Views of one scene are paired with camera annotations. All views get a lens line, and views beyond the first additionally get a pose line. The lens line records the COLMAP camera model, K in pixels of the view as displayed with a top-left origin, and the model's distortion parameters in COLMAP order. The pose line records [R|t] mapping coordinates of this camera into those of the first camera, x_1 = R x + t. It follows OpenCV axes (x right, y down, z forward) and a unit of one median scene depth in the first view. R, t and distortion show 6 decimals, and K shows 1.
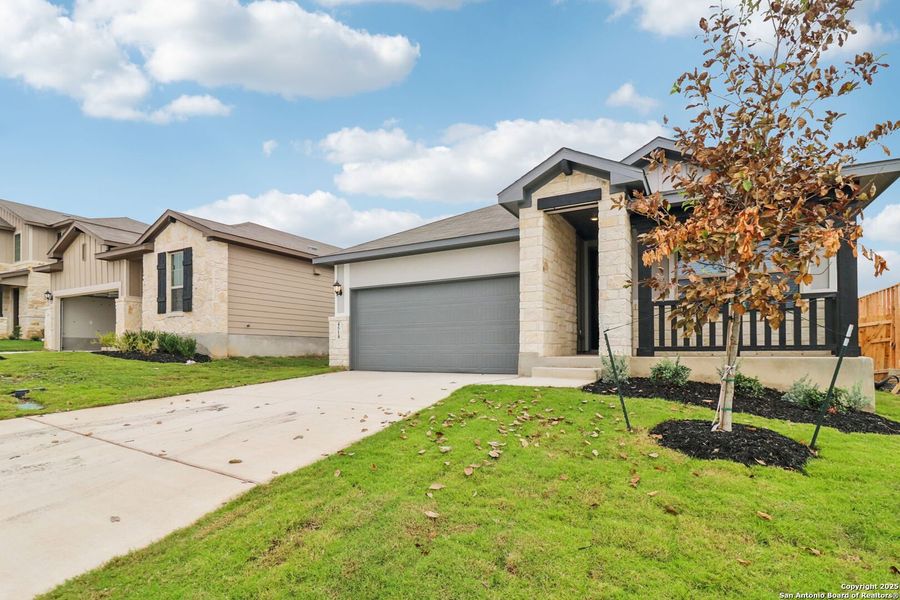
lens RADIAL K [[437.4, 0, 422.4], [0, 437.4, 348.6], [0, 0, 1]] dist [0.002813, -0.011502]
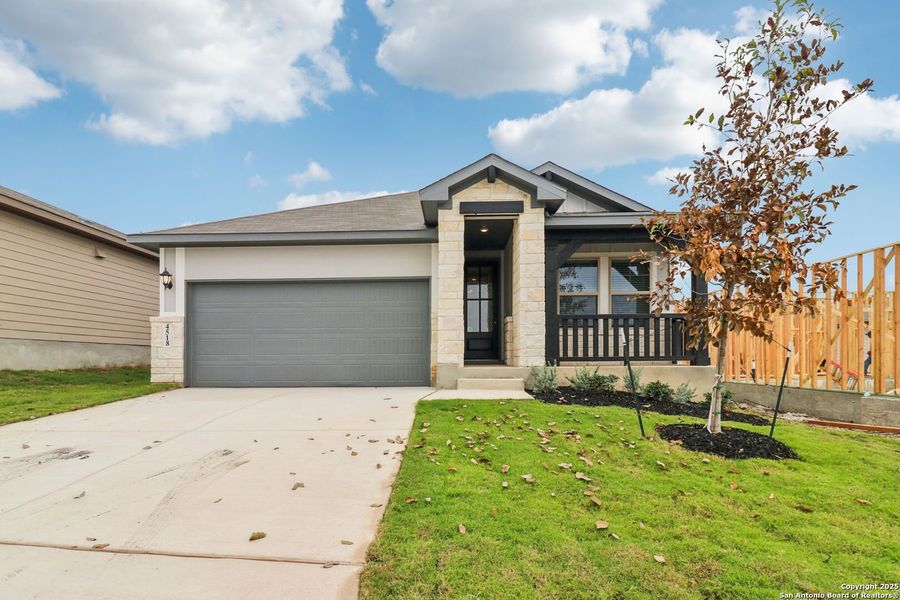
lens RADIAL K [[462.6, 0, 410.2], [0, 462.6, 356.9], [0, 0, 1]] dist [-0.014313, -0.000026]
pose [[0.885918, 0.001680, 0.463839, -0.314567], [-0.000353, 0.999996, -0.002948, -0.001963], [-0.463842, 0.002448, 0.885915, 0.171192]]
